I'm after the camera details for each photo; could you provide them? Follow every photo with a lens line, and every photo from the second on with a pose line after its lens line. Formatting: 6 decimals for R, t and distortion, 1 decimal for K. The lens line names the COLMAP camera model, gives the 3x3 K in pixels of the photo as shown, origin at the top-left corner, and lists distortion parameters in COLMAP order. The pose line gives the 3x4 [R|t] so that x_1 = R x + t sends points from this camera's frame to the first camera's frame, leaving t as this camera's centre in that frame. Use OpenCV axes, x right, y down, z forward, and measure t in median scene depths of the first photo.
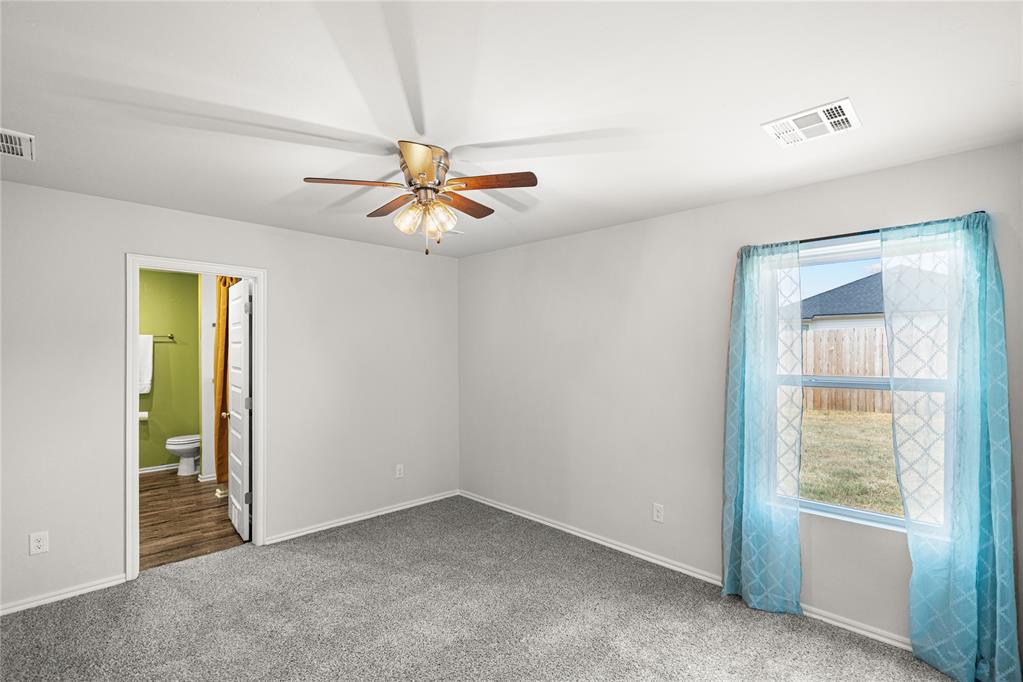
lens RADIAL K [[466.8, 0, 506.0], [0, 466.8, 357.6], [0, 0, 1]] dist [-0.008780, 0.001997]
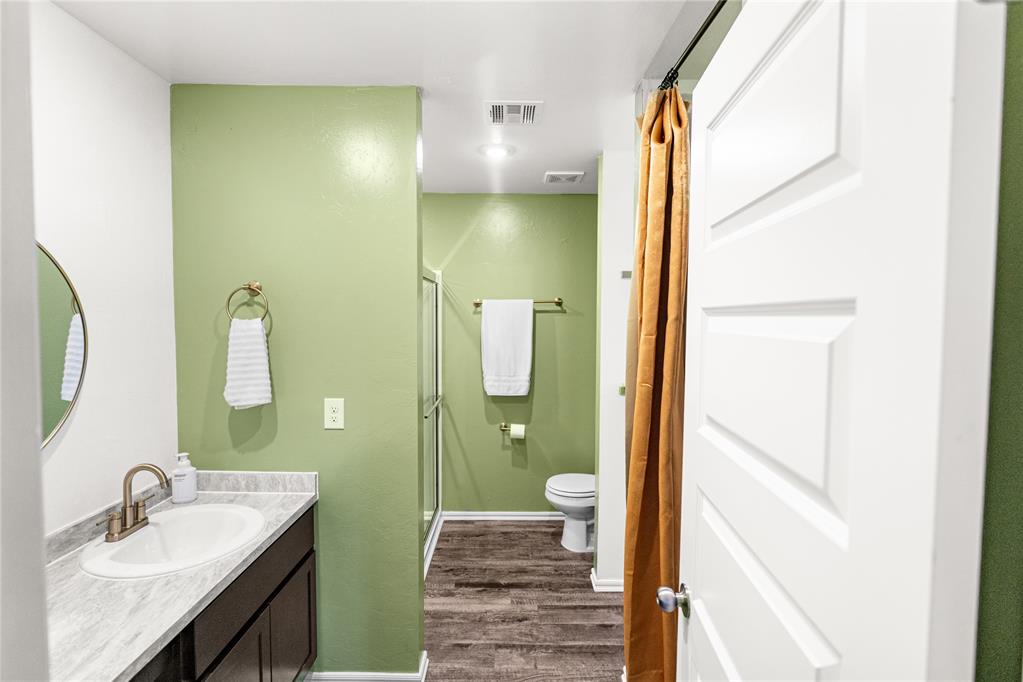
lens RADIAL K [[466.8, 0, 518.0], [0, 466.8, 340.5], [0, 0, 1]] dist [-0.008780, 0.001997]
pose [[0.723303, 0.035144, -0.689636, -0.355636], [-0.011247, 0.999171, 0.039122, -0.019180], [0.690439, -0.020540, 0.723099, 0.549205]]
